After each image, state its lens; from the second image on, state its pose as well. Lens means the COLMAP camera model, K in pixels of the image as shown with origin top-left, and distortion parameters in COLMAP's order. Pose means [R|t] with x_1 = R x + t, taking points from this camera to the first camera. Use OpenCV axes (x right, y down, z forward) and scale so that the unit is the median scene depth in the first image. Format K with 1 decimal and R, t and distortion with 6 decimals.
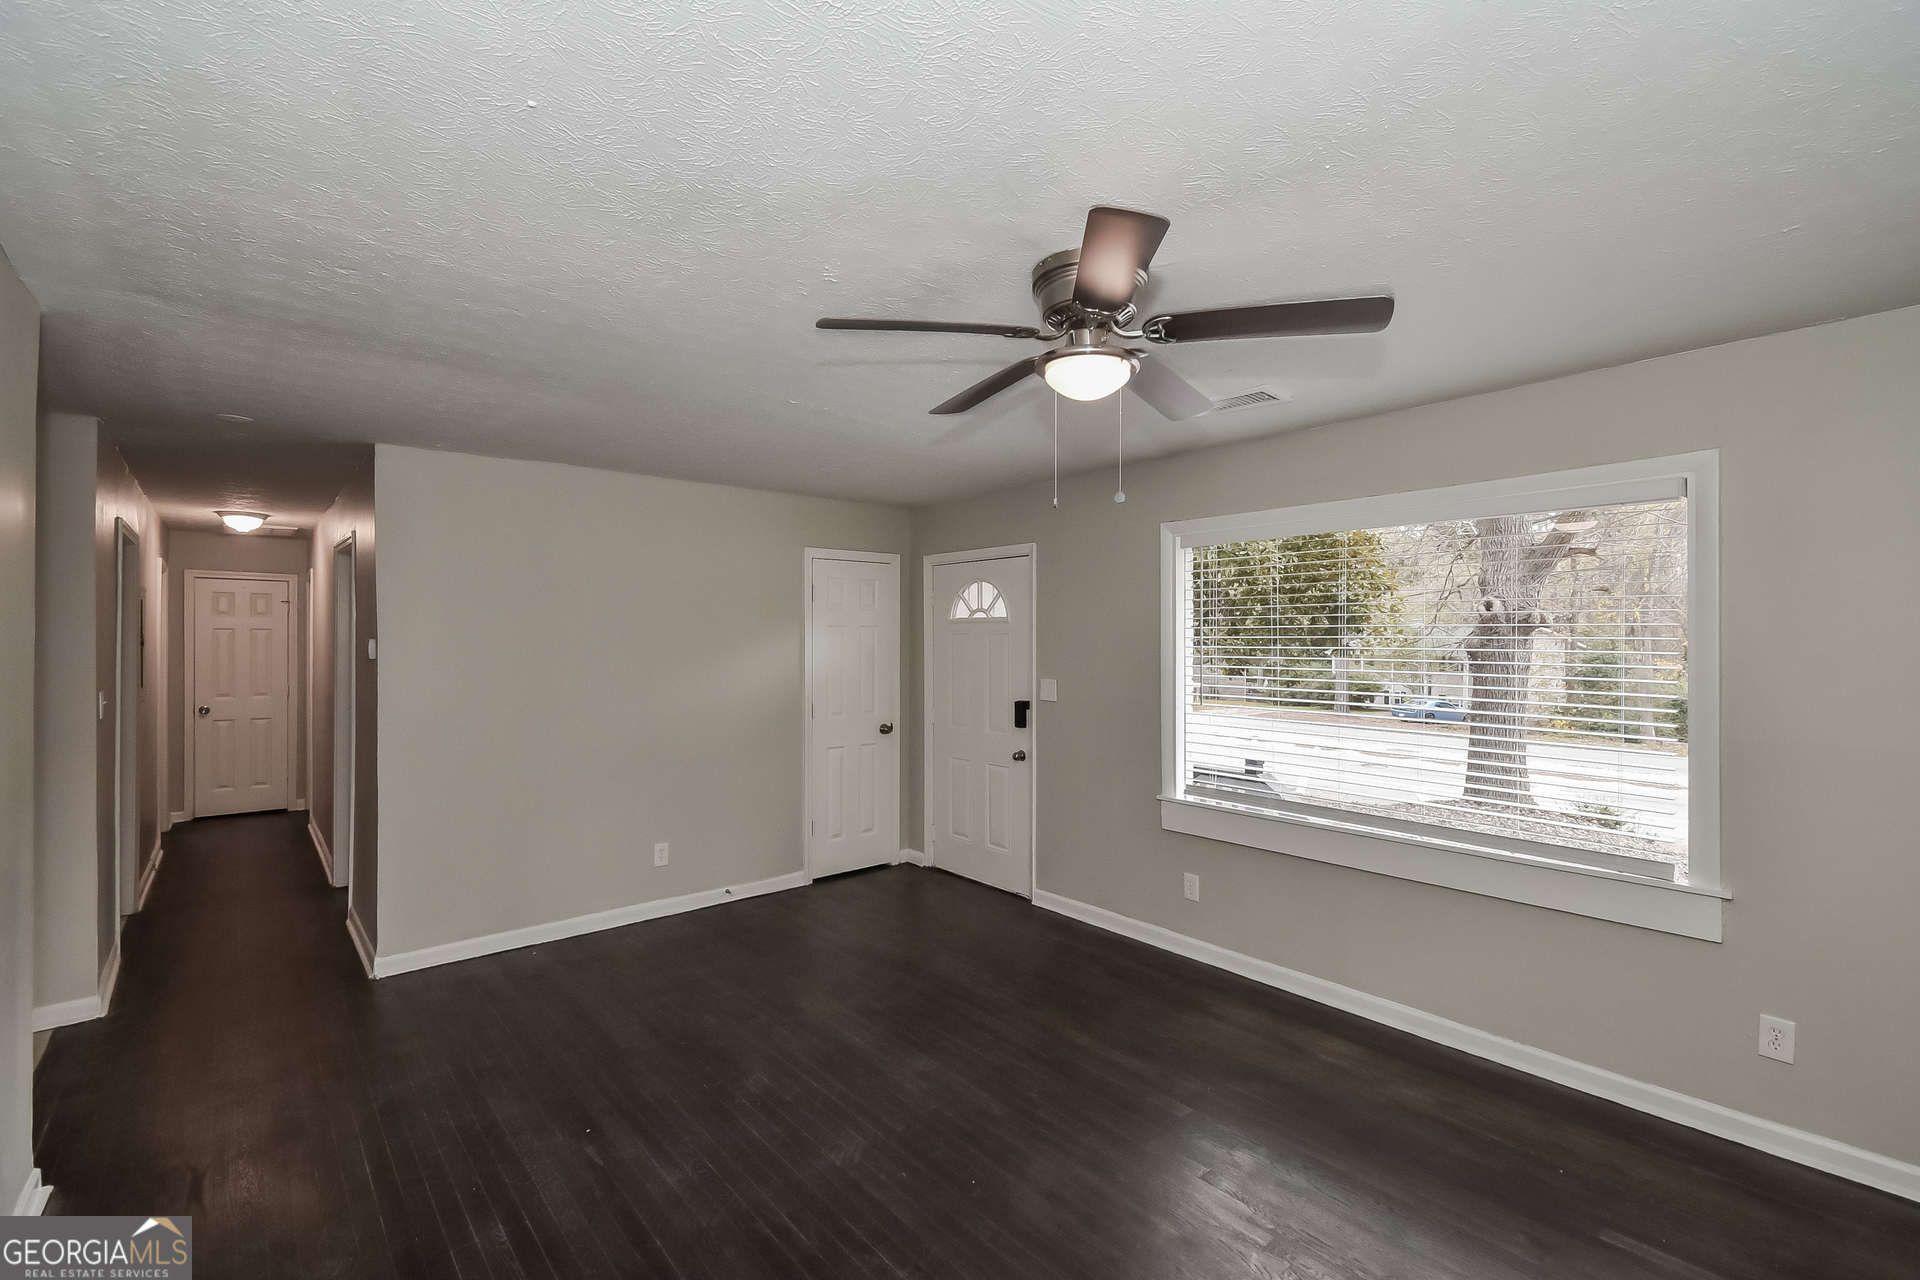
lens RADIAL K [[828.2, 0, 960.1], [0, 828.2, 627.7], [0, 0, 1]] dist [-0.000631, -0.000359]
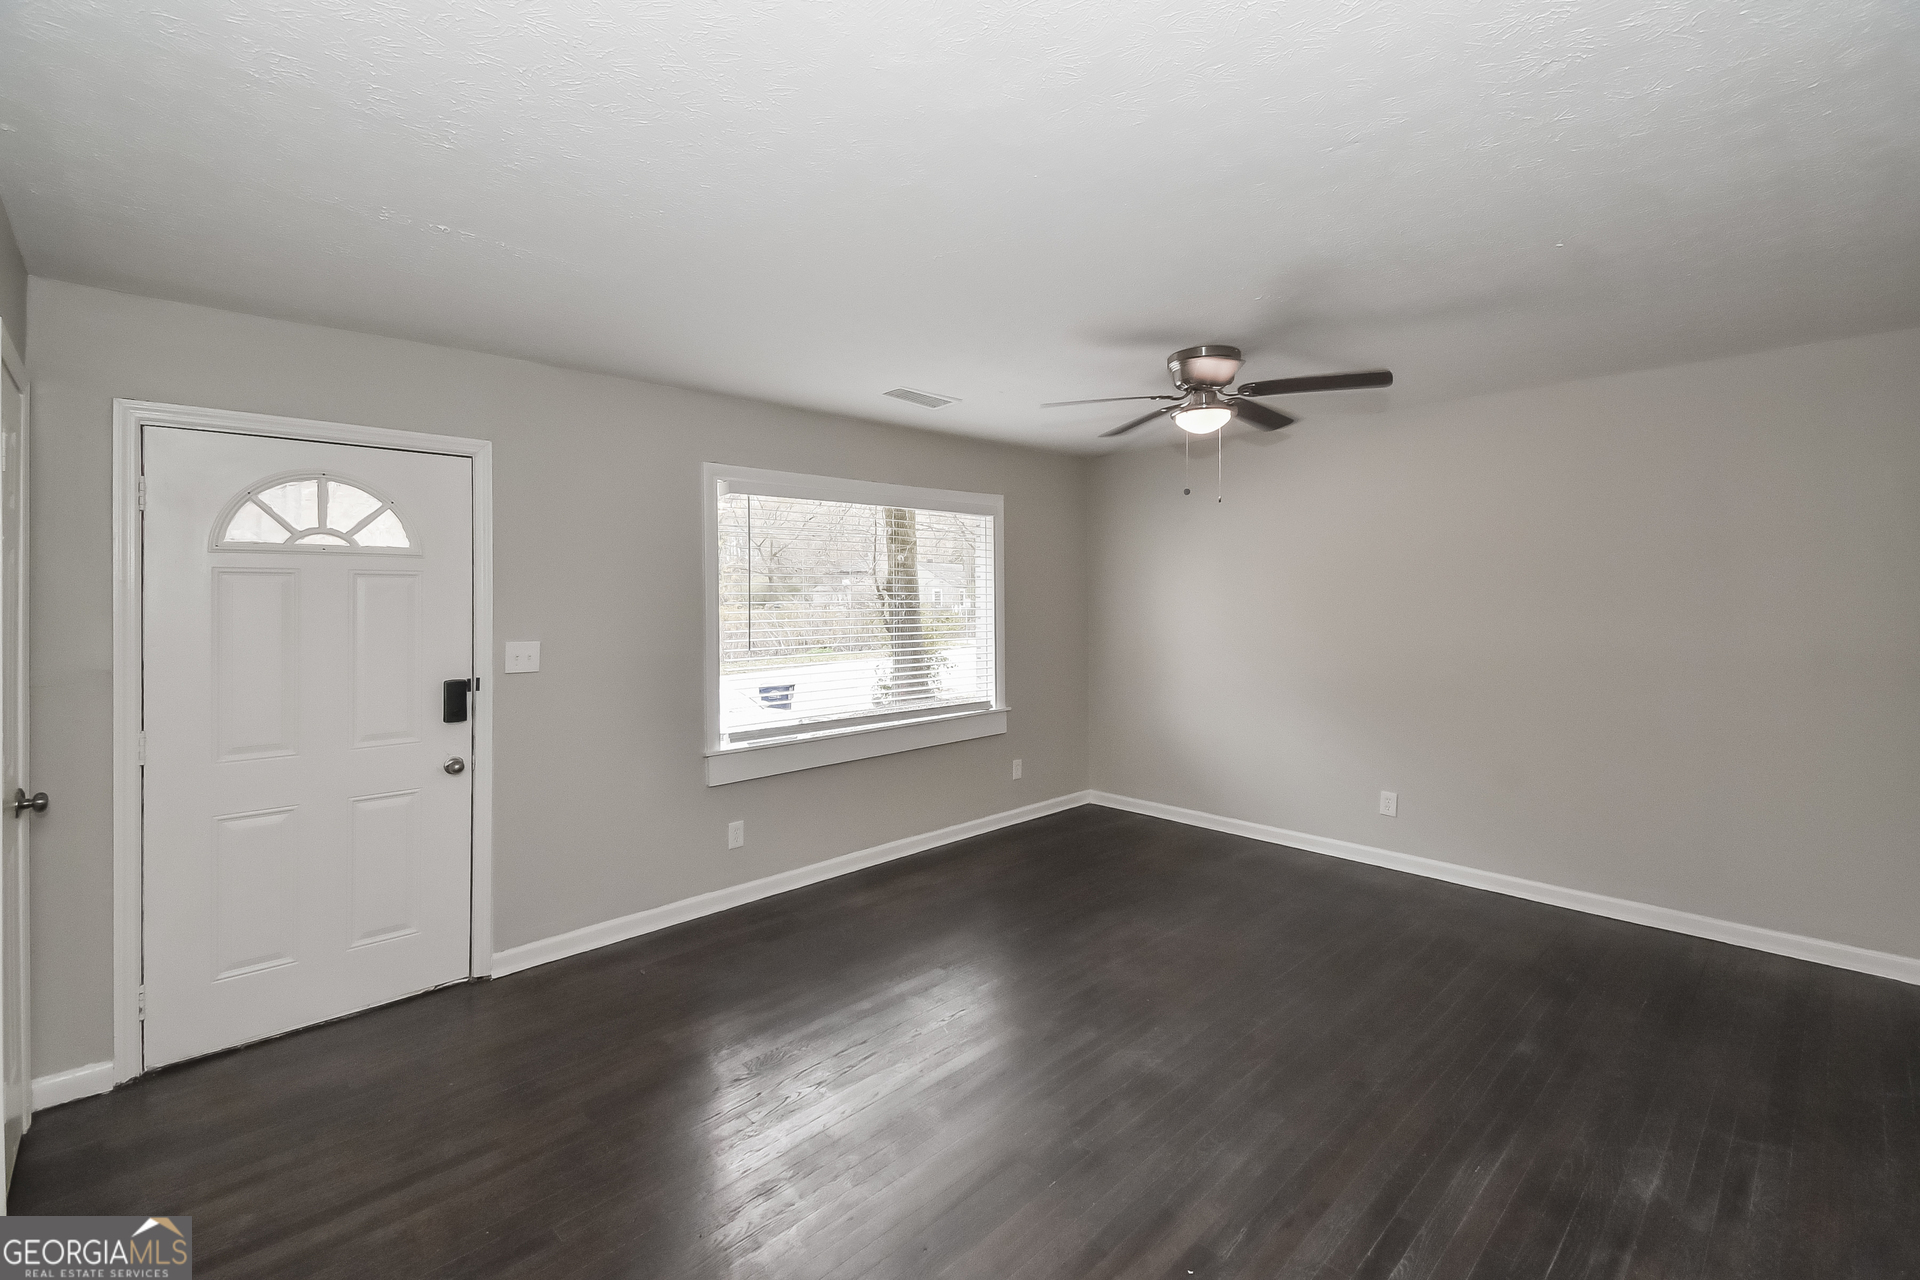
lens RADIAL K [[828.2, 0, 960.1], [0, 828.2, 627.7], [0, 0, 1]] dist [-0.000631, -0.000359]
pose [[-0.045165, -0.040794, 0.998146, -0.589571], [-0.001395, 0.999167, 0.040772, 0.021402], [-0.998979, 0.000449, -0.045185, 0.650143]]
